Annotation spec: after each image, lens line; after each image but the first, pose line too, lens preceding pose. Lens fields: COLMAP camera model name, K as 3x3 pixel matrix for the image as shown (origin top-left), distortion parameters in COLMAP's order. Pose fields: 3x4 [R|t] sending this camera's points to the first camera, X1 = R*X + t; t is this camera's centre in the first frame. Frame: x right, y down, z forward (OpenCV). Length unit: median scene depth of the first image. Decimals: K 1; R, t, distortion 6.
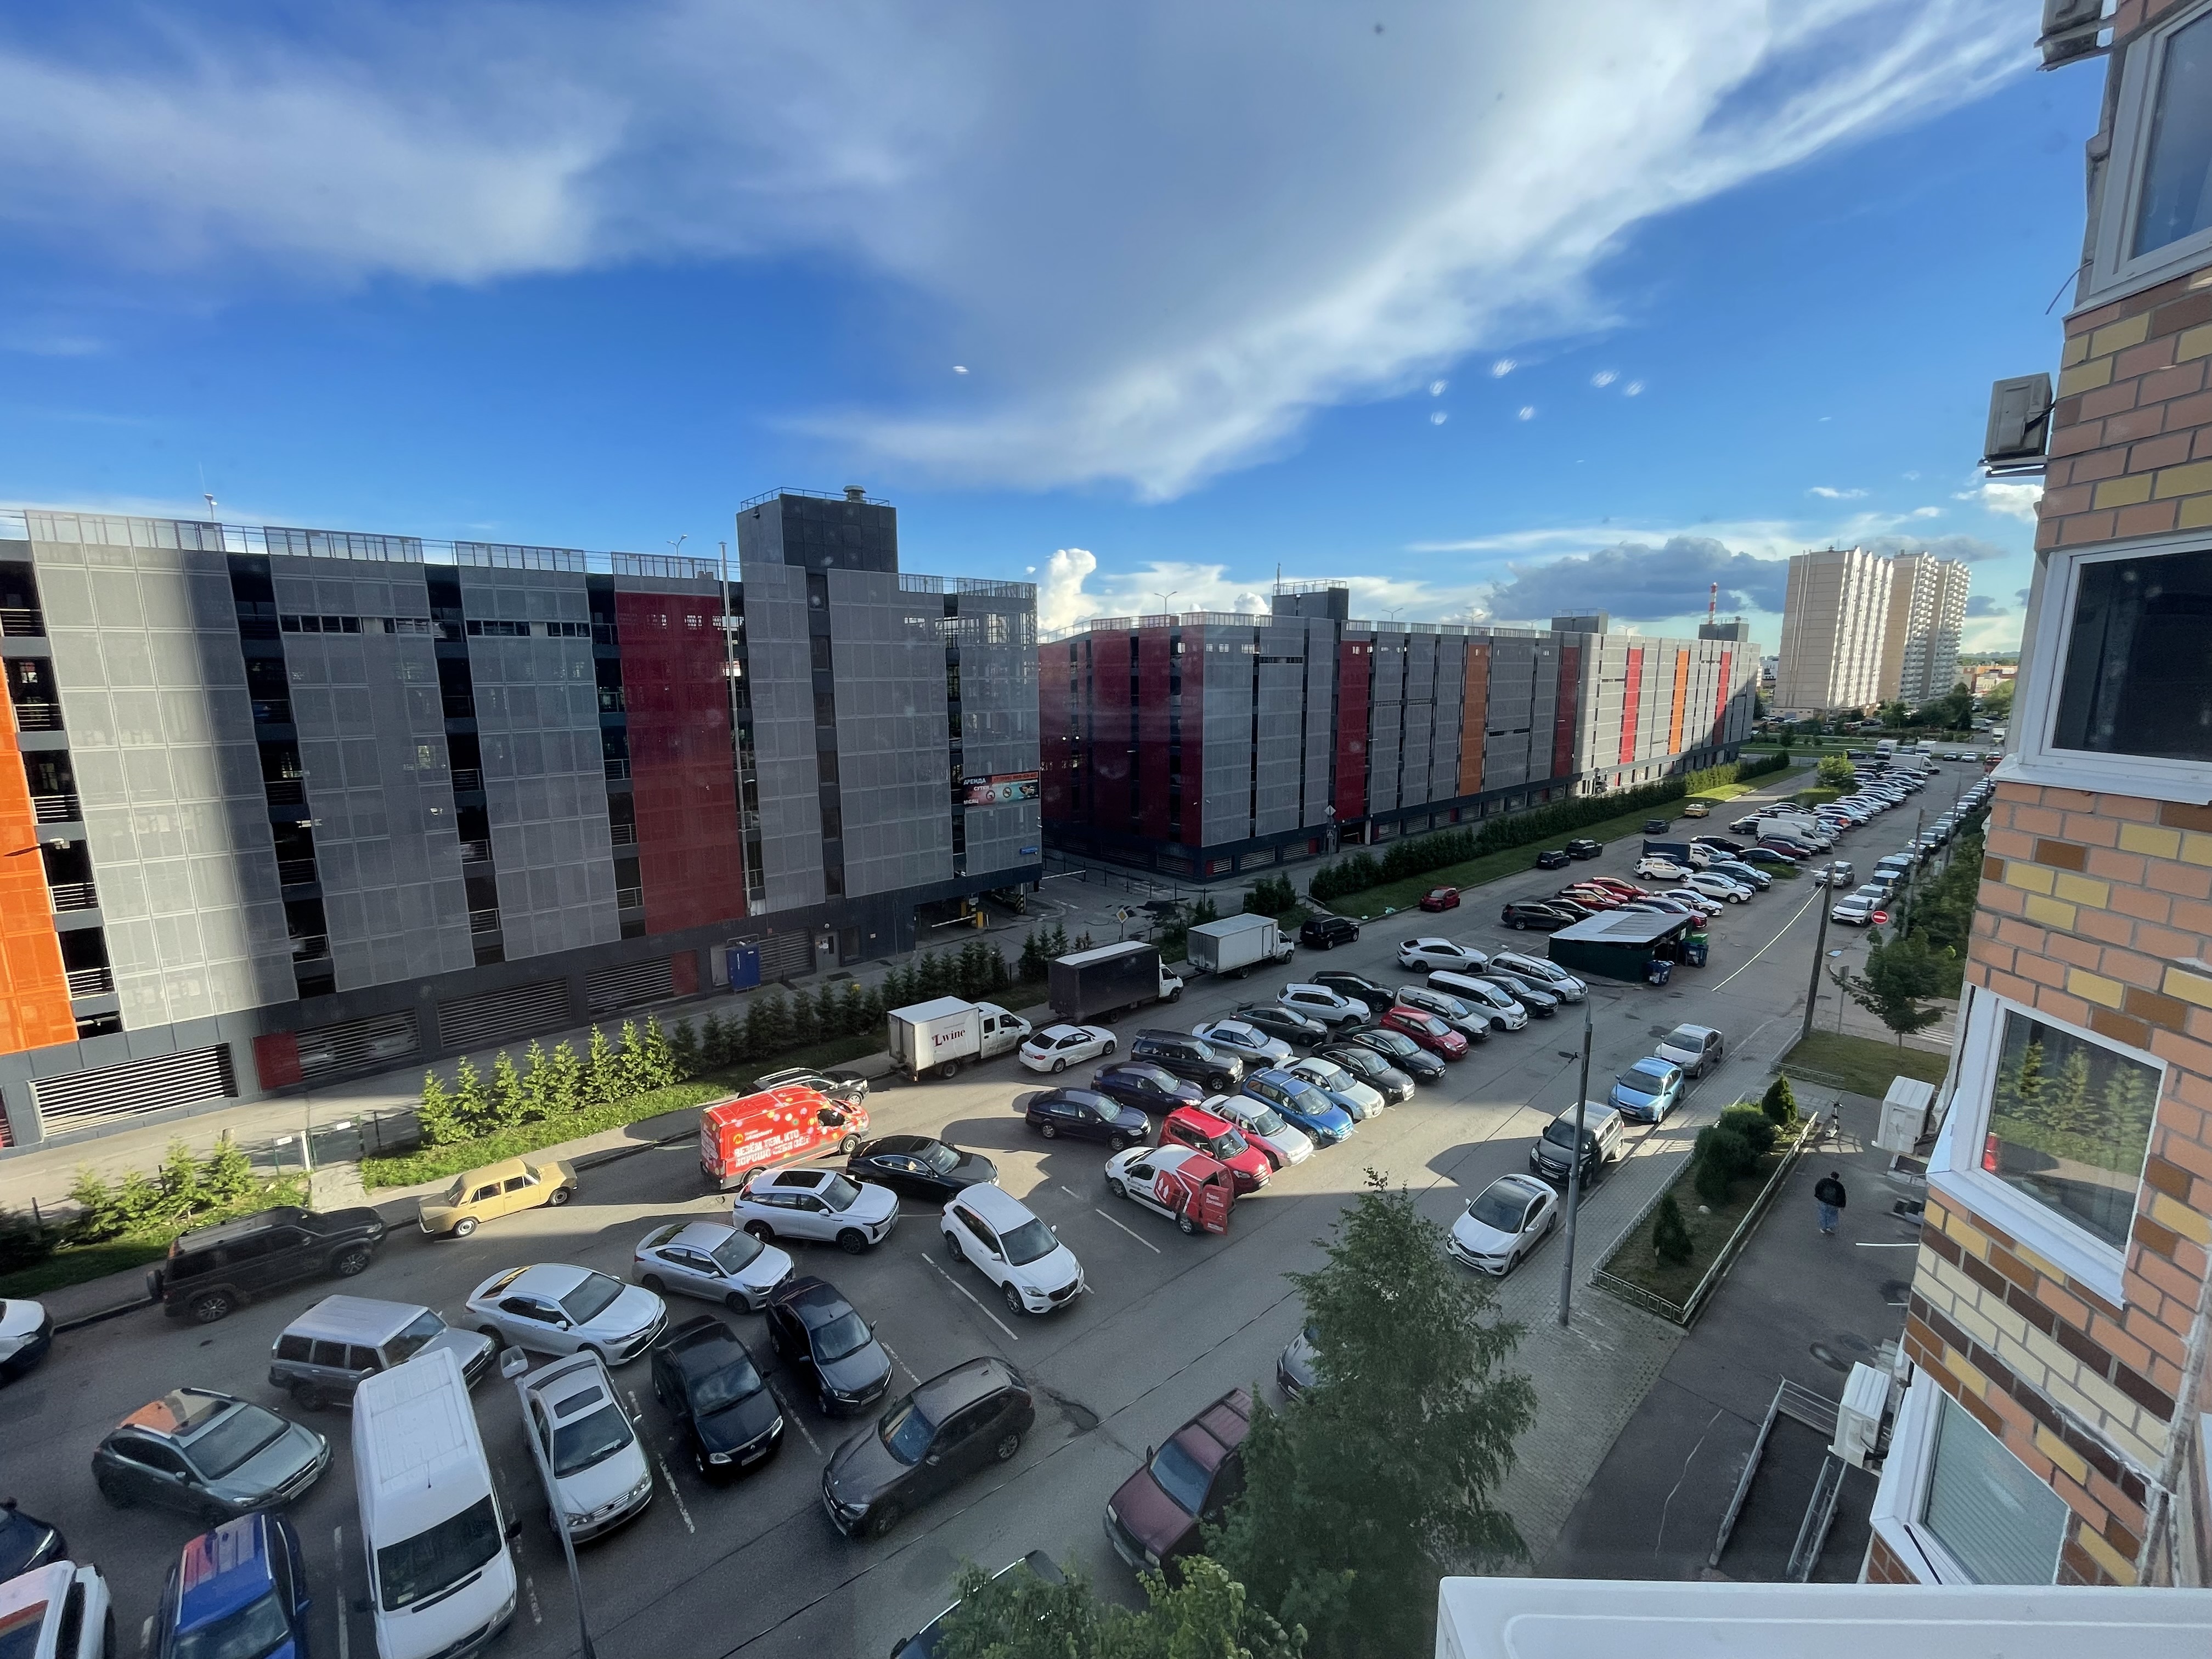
lens RADIAL K [[900.1, 0, 1097.2], [0, 900.1, 821.9], [0, 0, 1]] dist [-0.002981, -0.001031]
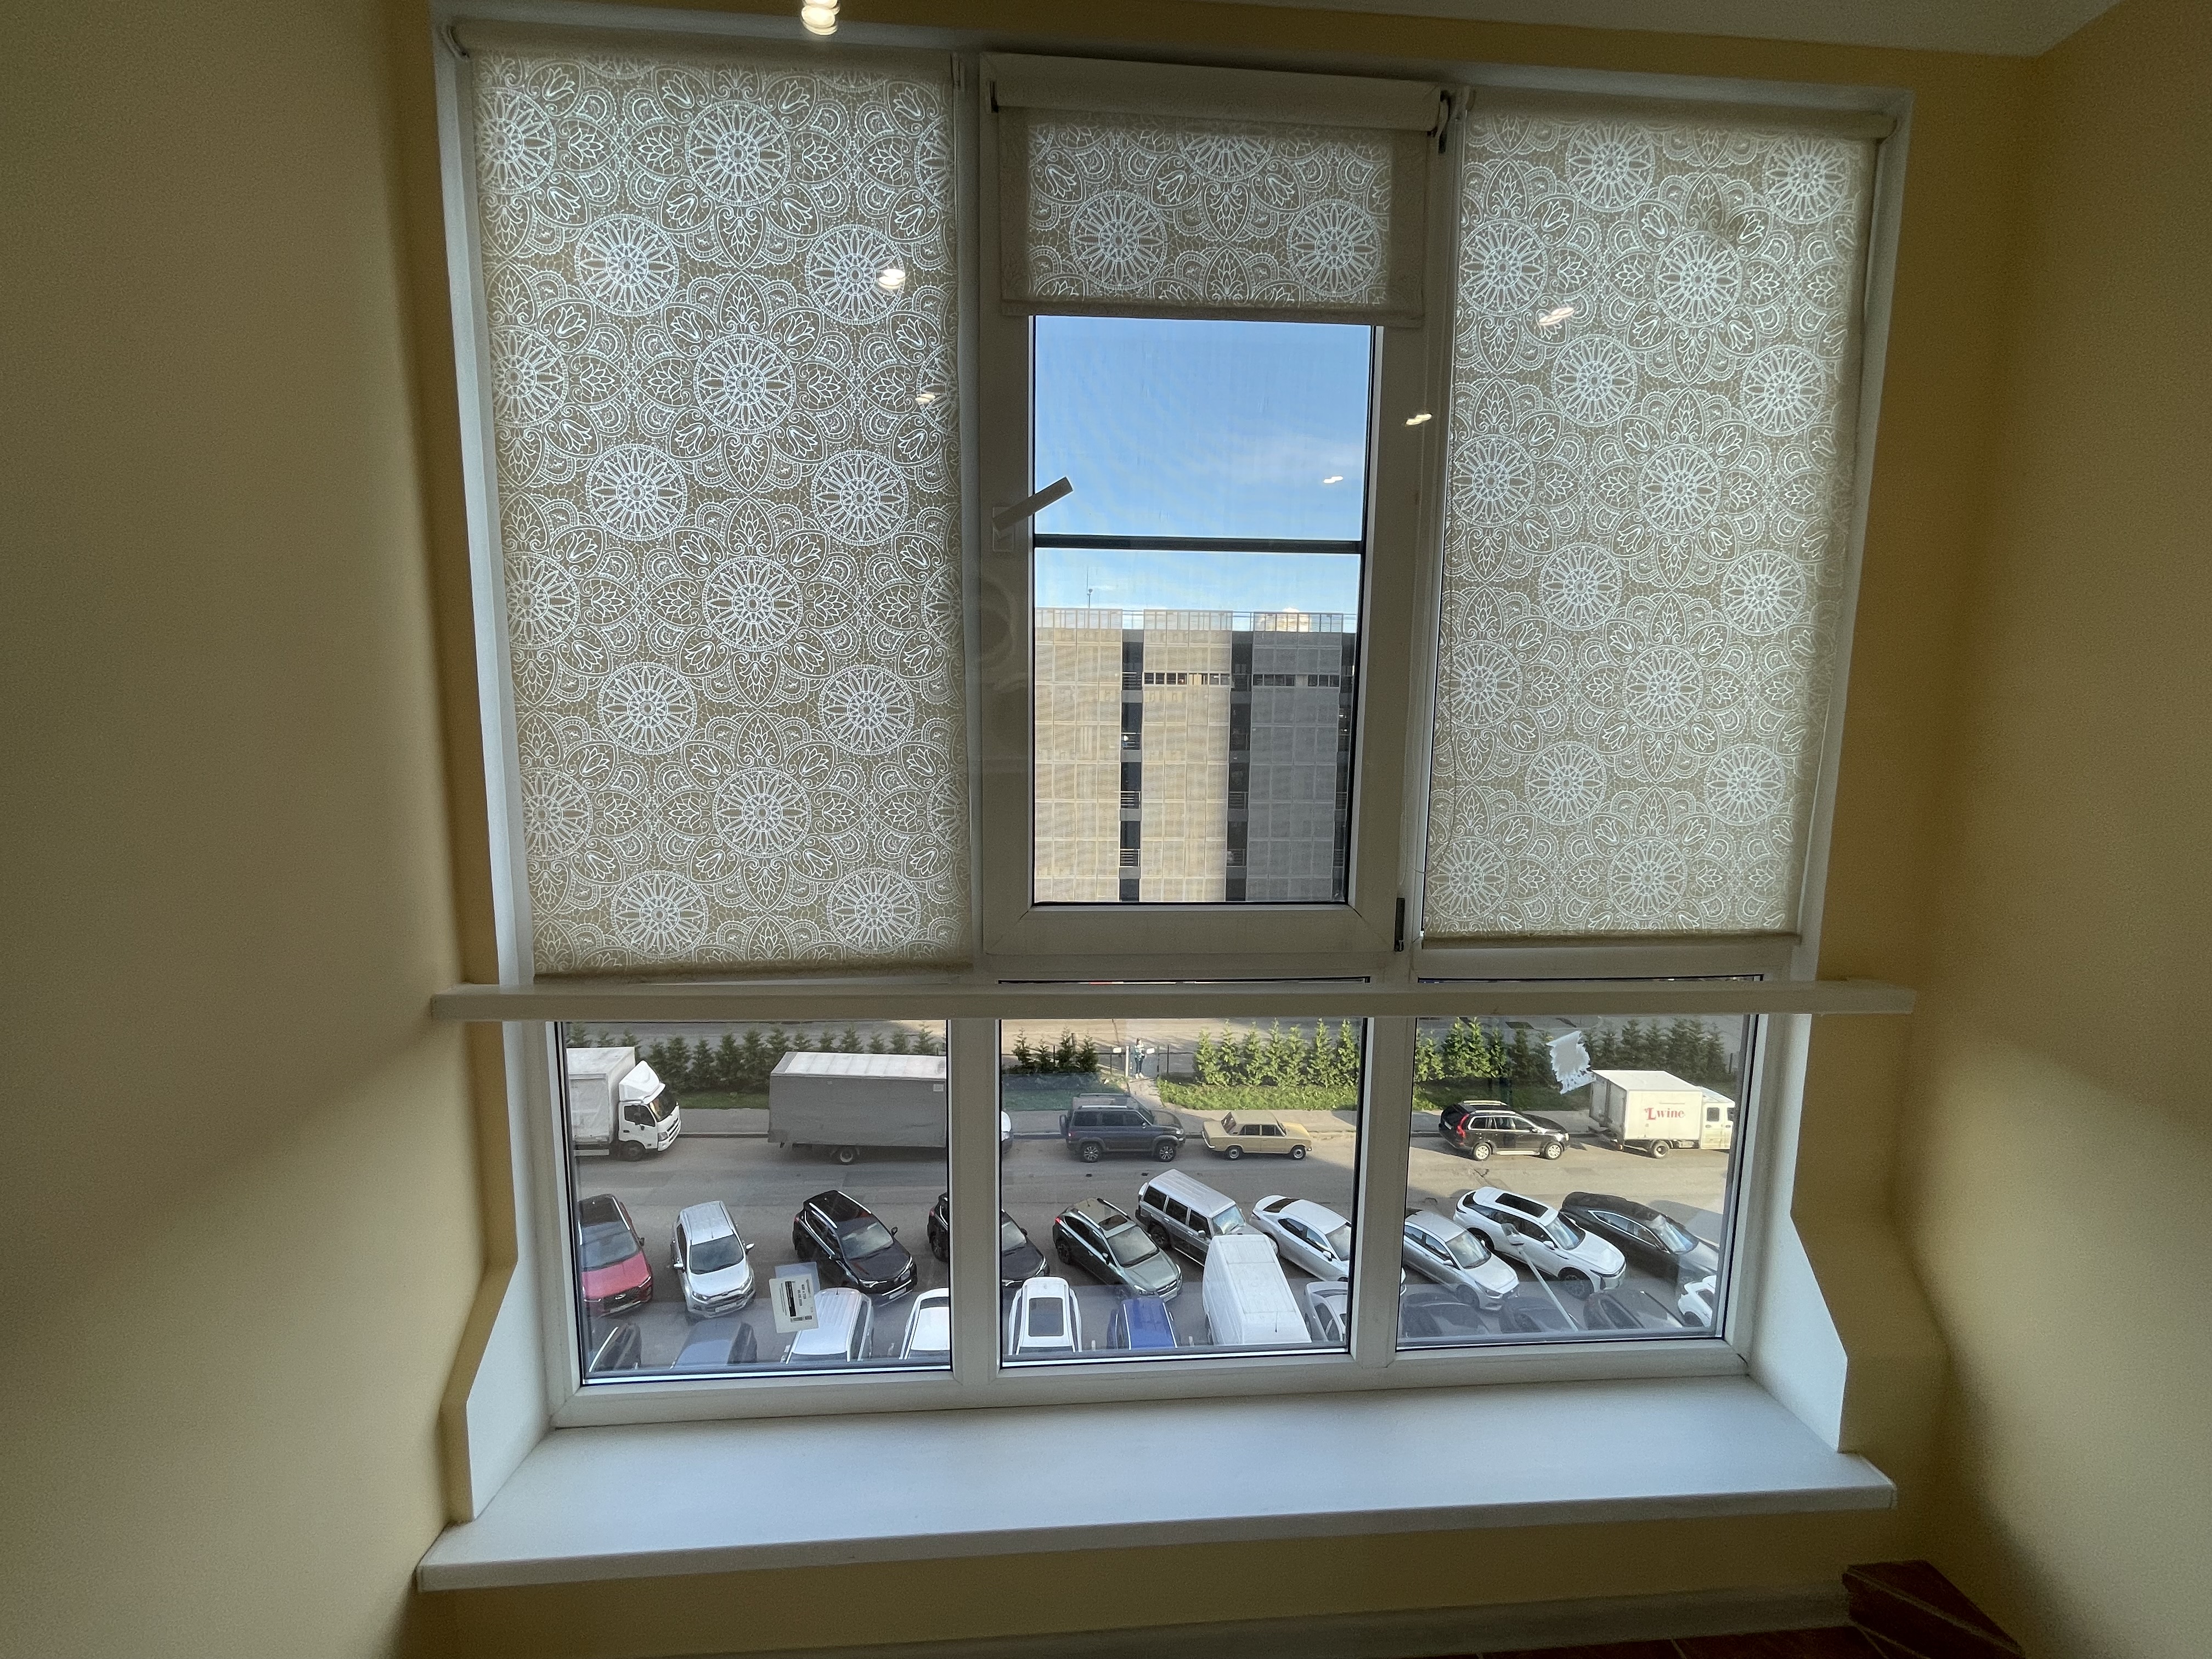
lens RADIAL K [[900.1, 0, 1100.1], [0, 900.1, 830.0], [0, 0, 1]] dist [-0.002981, -0.001031]
pose [[0.793294, 0.092045, -0.601840, -0.109739], [-0.118023, 0.993004, -0.003698, 0.023571], [0.597290, 0.073965, 0.798608, -0.125730]]
